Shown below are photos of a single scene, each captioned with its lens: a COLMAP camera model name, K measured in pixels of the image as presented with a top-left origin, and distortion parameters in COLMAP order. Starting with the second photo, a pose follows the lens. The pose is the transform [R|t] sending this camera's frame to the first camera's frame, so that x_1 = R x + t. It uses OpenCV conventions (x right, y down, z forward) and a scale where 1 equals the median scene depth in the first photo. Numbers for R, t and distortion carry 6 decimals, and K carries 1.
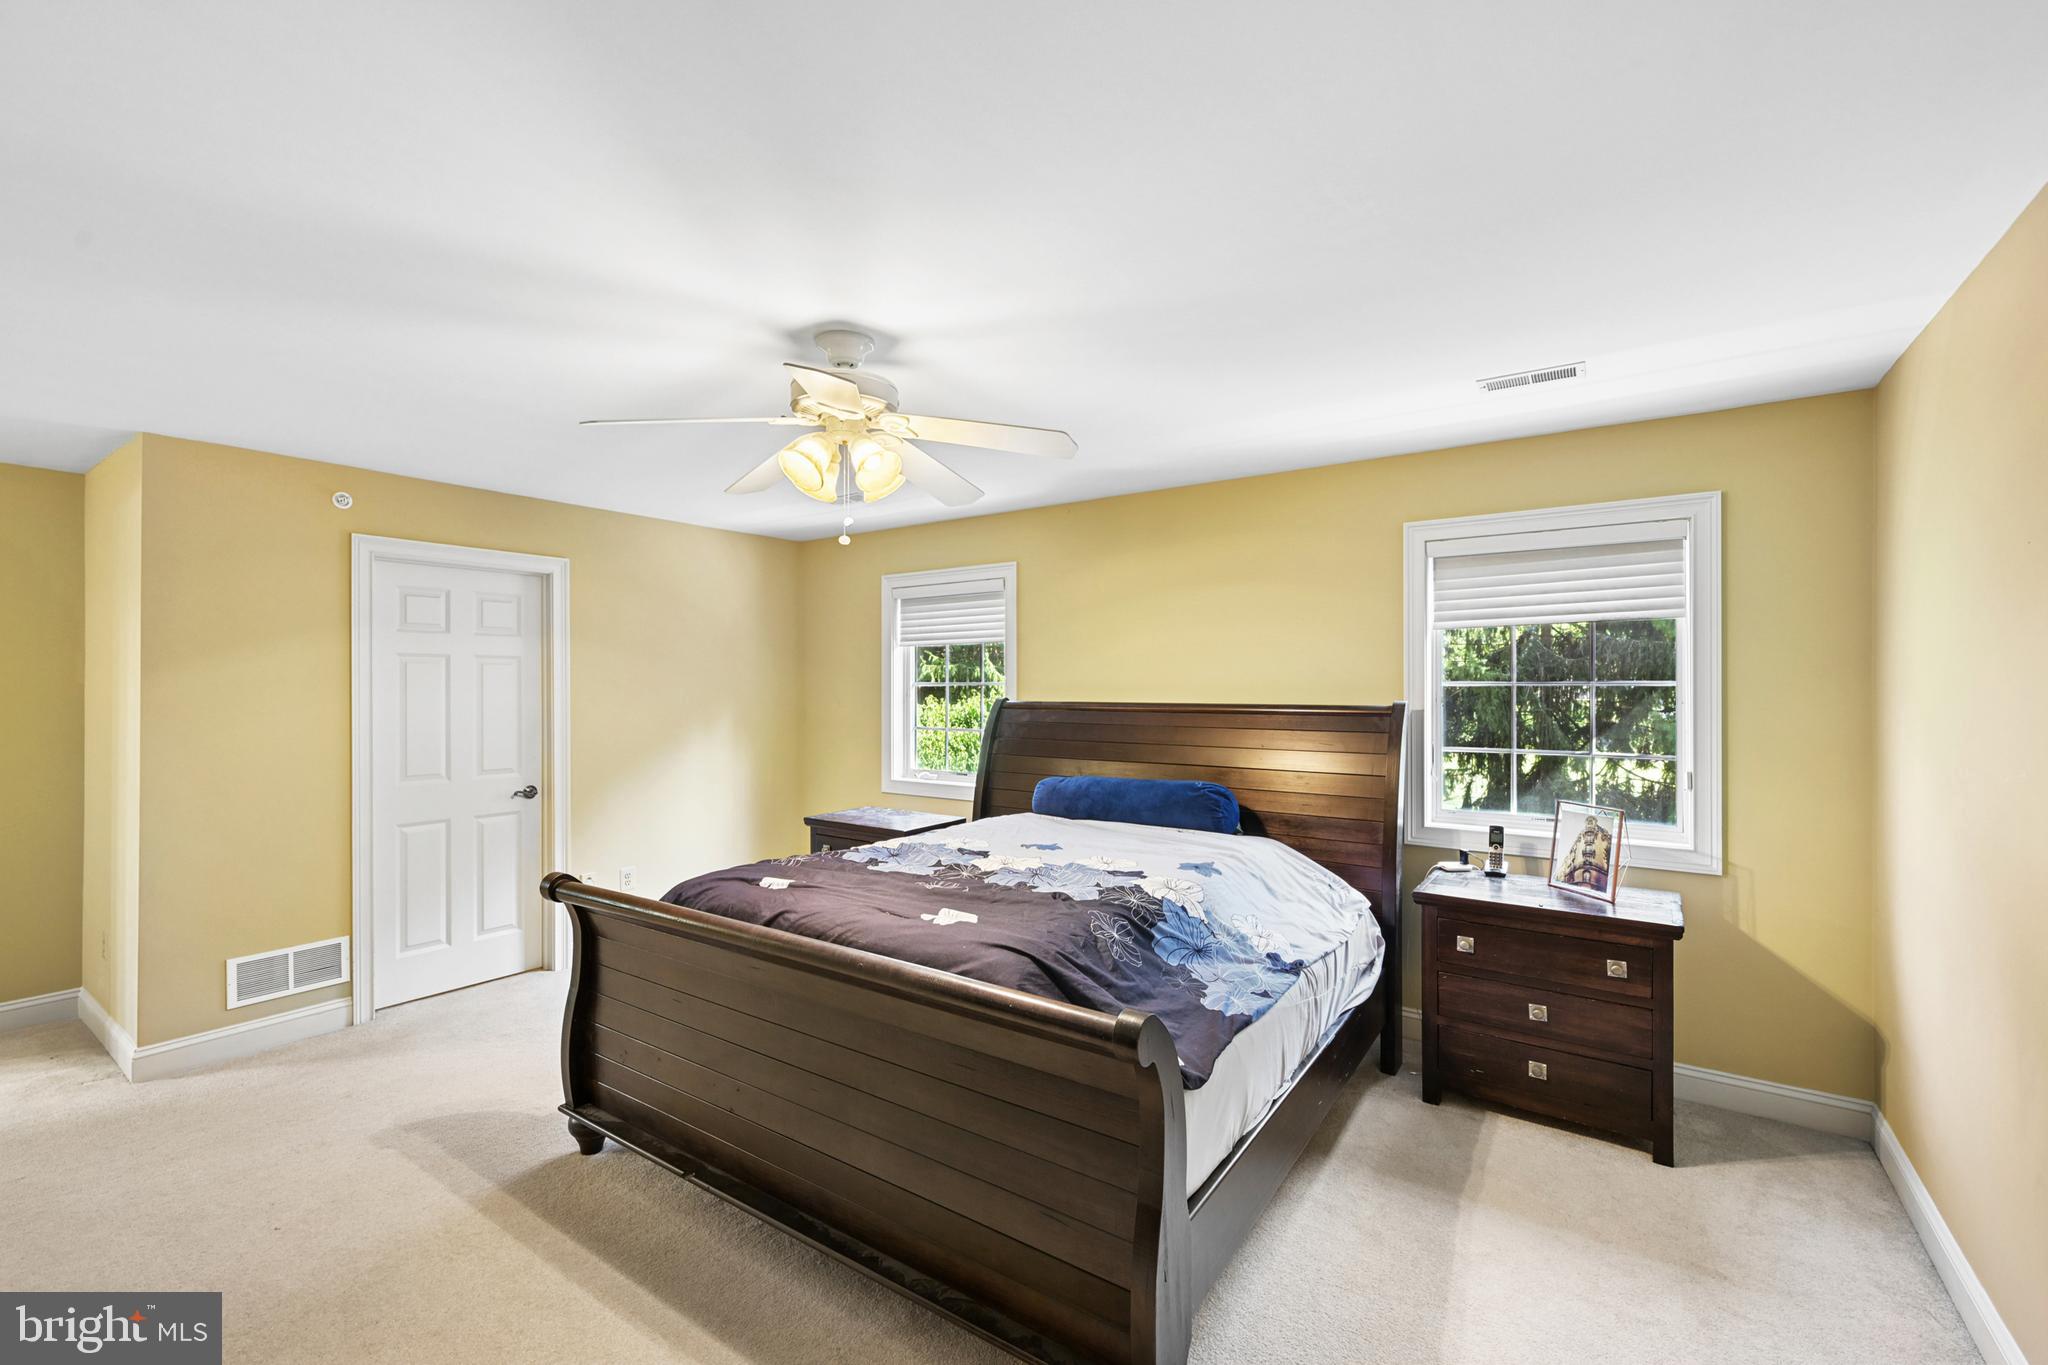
lens RADIAL K [[865.9, 0, 1022.1], [0, 865.9, 685.7], [0, 0, 1]] dist [0.001124, 0.000137]
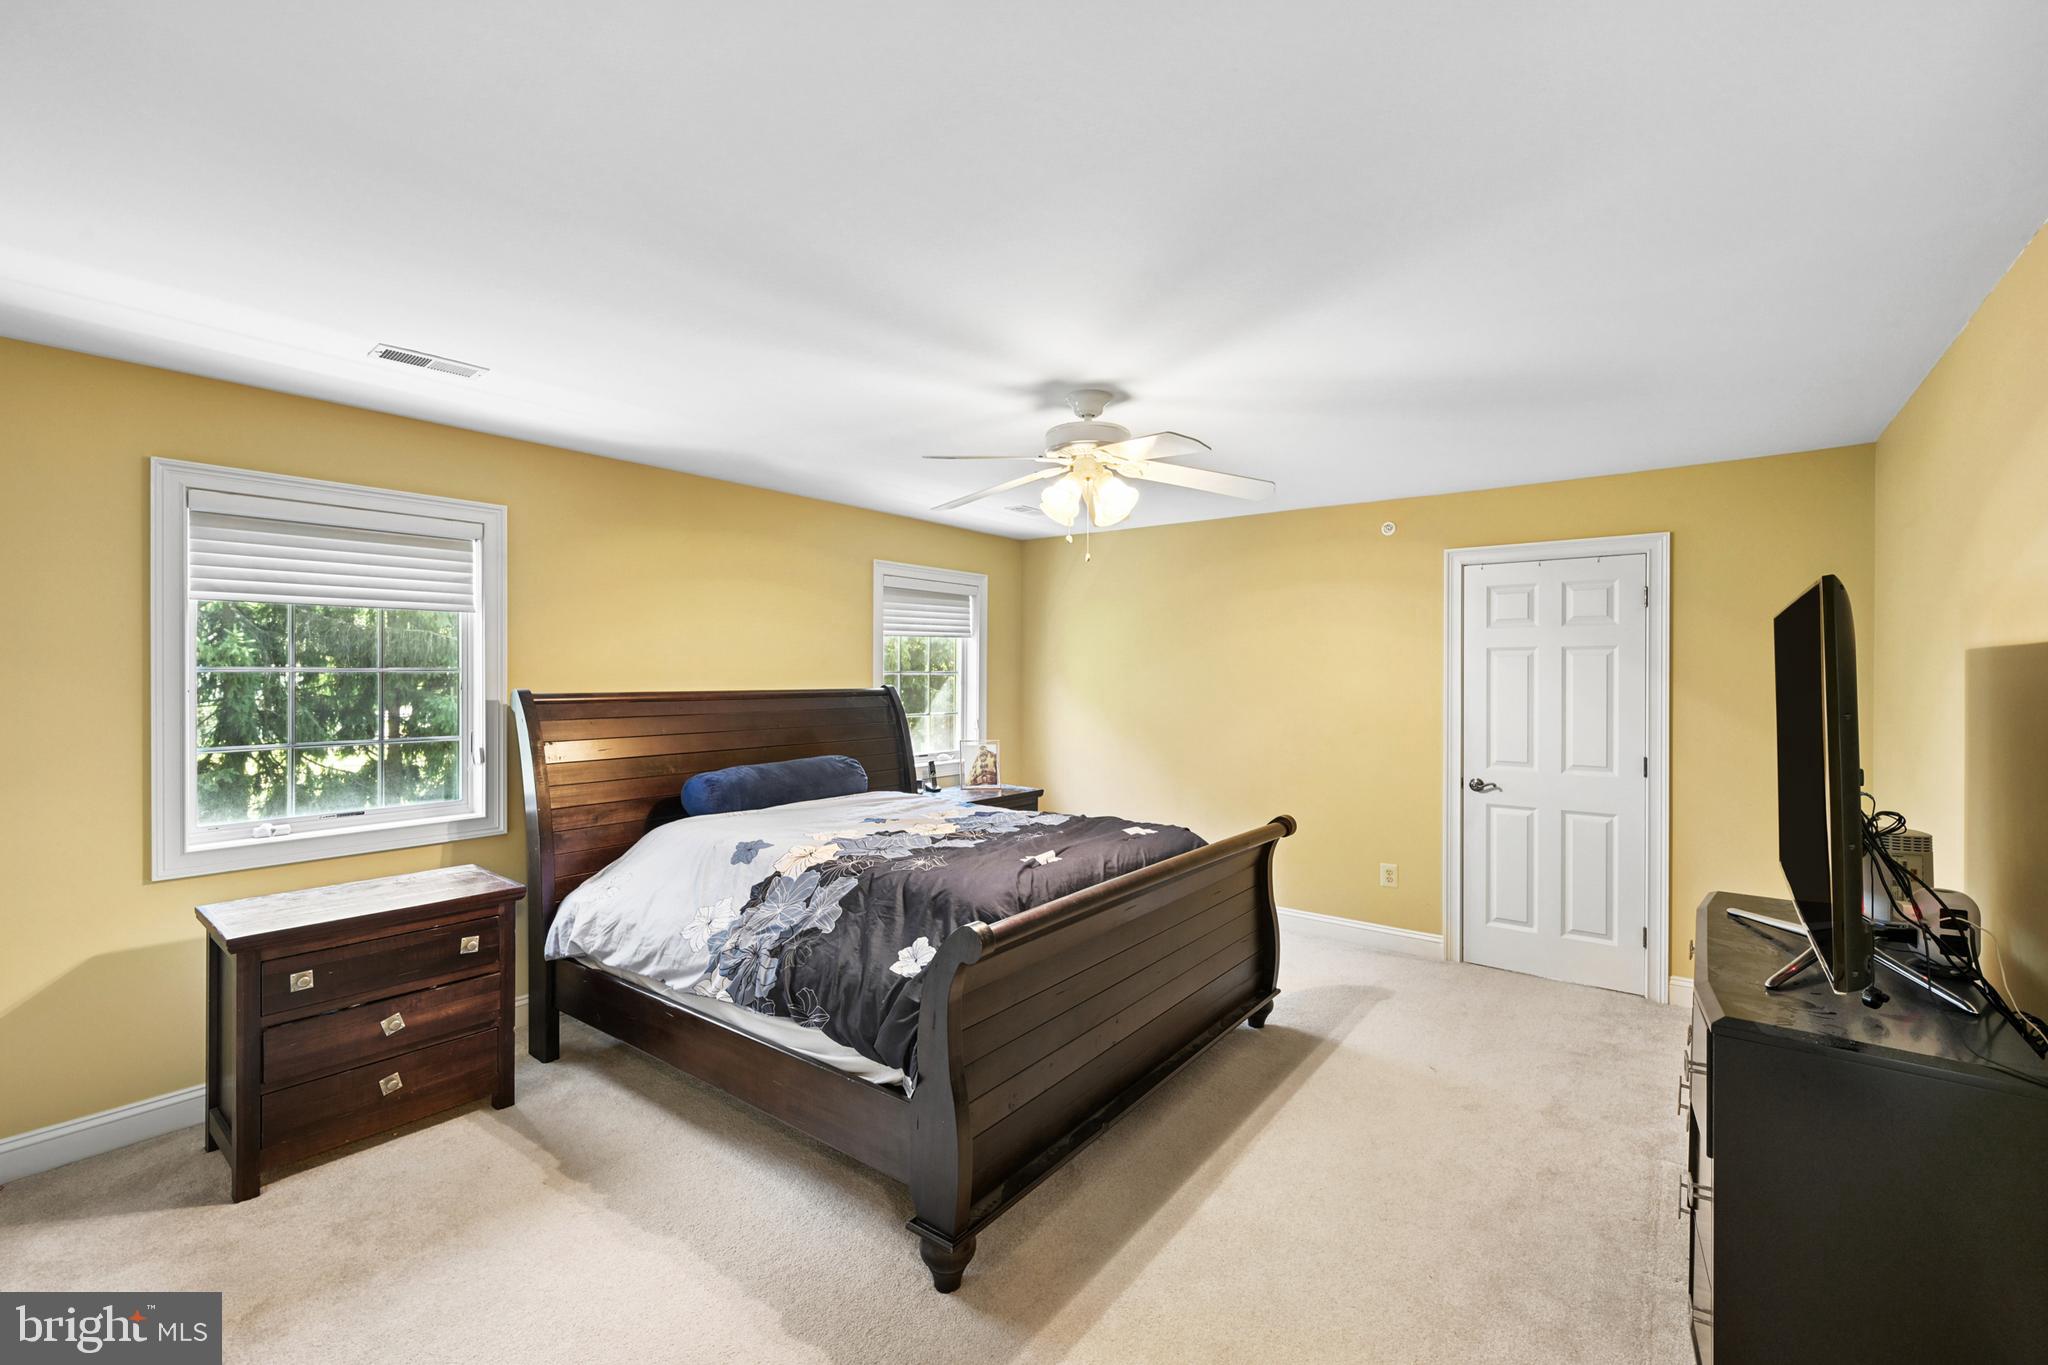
lens RADIAL K [[865.9, 0, 1032.9], [0, 865.9, 674.1], [0, 0, 1]] dist [0.001124, 0.000137]
pose [[0.034890, -0.001178, 0.999390, -0.917149], [-0.002392, 0.999996, 0.001262, -0.002347], [-0.999388, -0.002434, 0.034887, 0.656736]]
